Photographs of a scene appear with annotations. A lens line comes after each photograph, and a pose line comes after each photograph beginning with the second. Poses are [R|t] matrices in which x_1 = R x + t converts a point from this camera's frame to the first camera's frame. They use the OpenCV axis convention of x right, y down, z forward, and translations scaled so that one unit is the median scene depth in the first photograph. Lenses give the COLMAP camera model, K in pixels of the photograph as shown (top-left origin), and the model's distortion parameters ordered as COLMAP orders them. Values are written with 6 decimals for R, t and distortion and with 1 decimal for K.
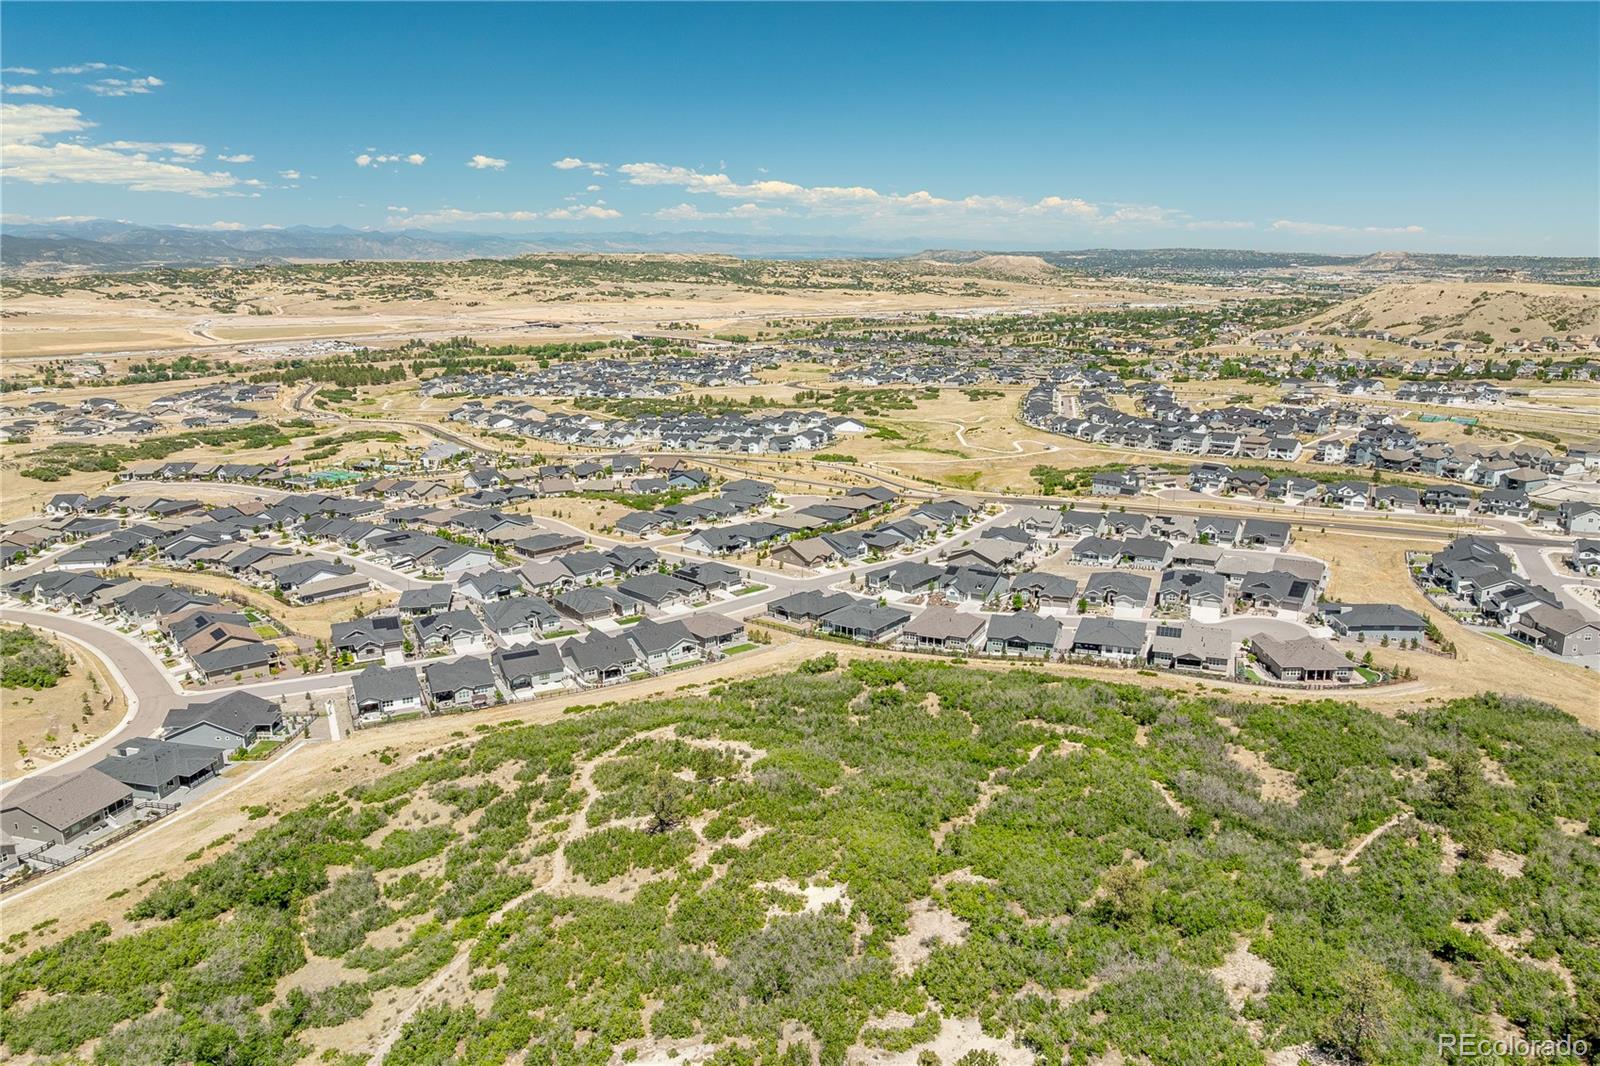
lens RADIAL K [[1179.9, 0, 800.0], [0, 1179.9, 533.0], [0, 0, 1]] dist [-0.027335, -0.013679]
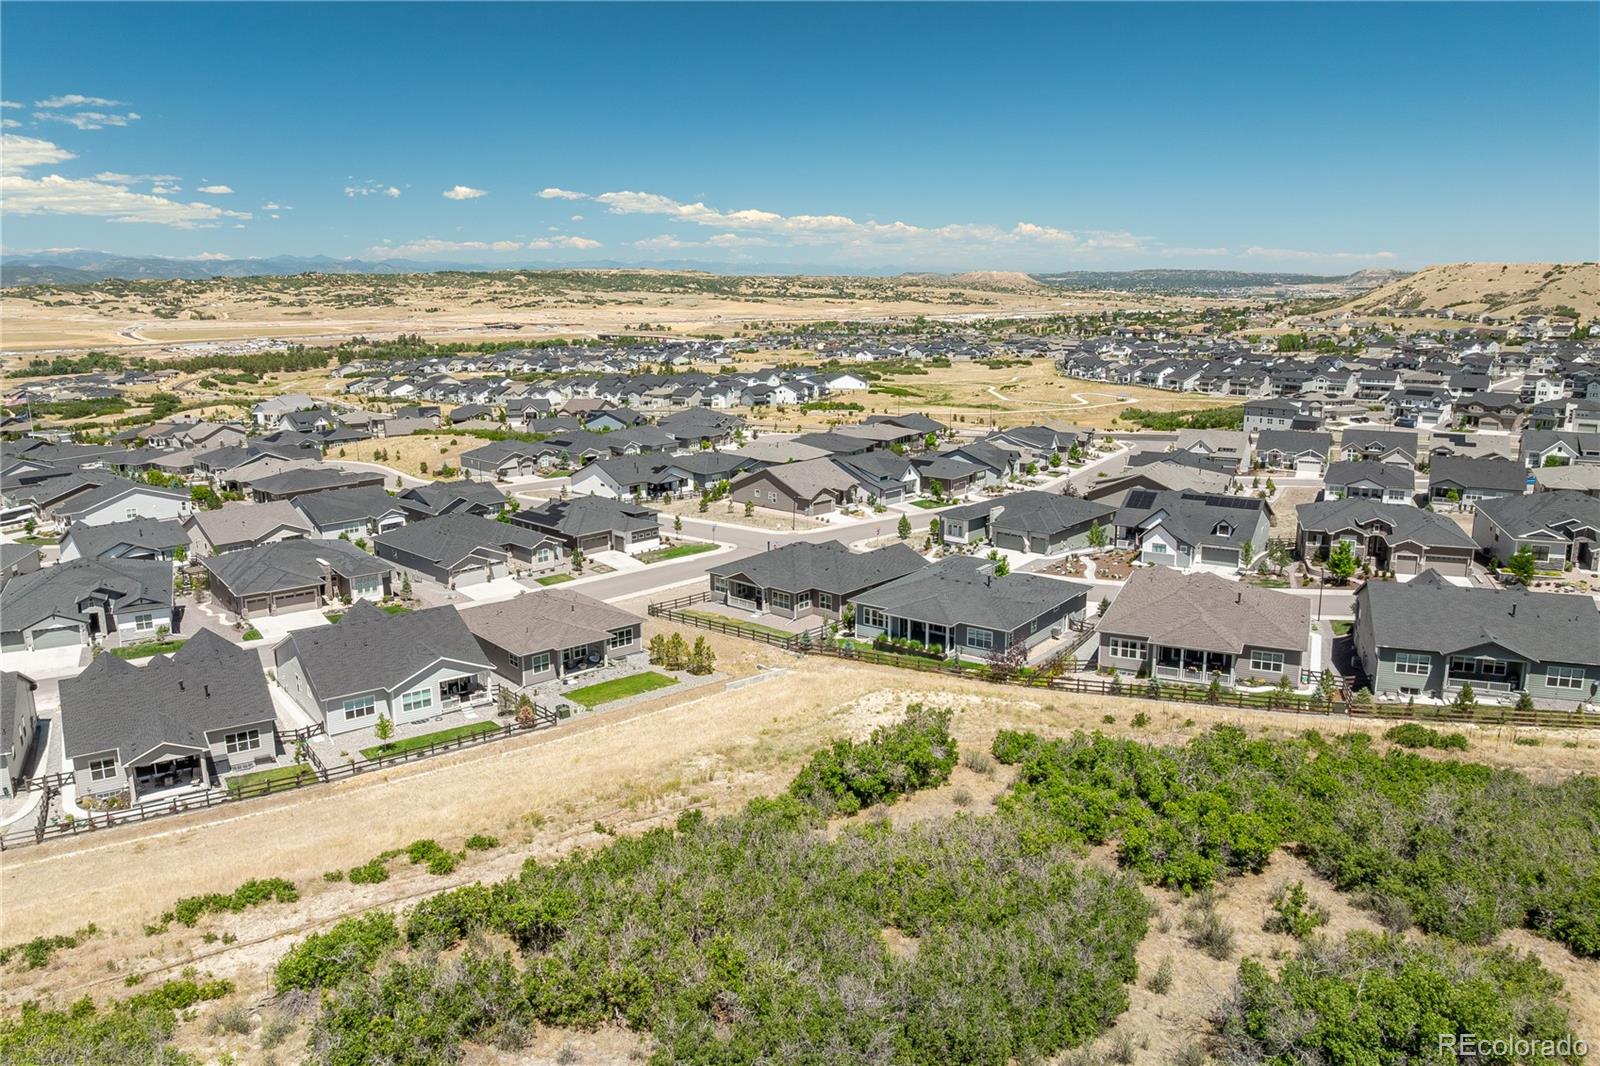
lens RADIAL K [[1165.7, 0, 800.0], [0, 1165.7, 533.0], [0, 0, 1]] dist [-0.037989, 0.003995]
pose [[0.999841, -0.003074, 0.017547, -0.000753], [0.003481, 0.999726, -0.023160, 0.010376], [-0.017471, 0.023218, 0.999578, 0.111798]]
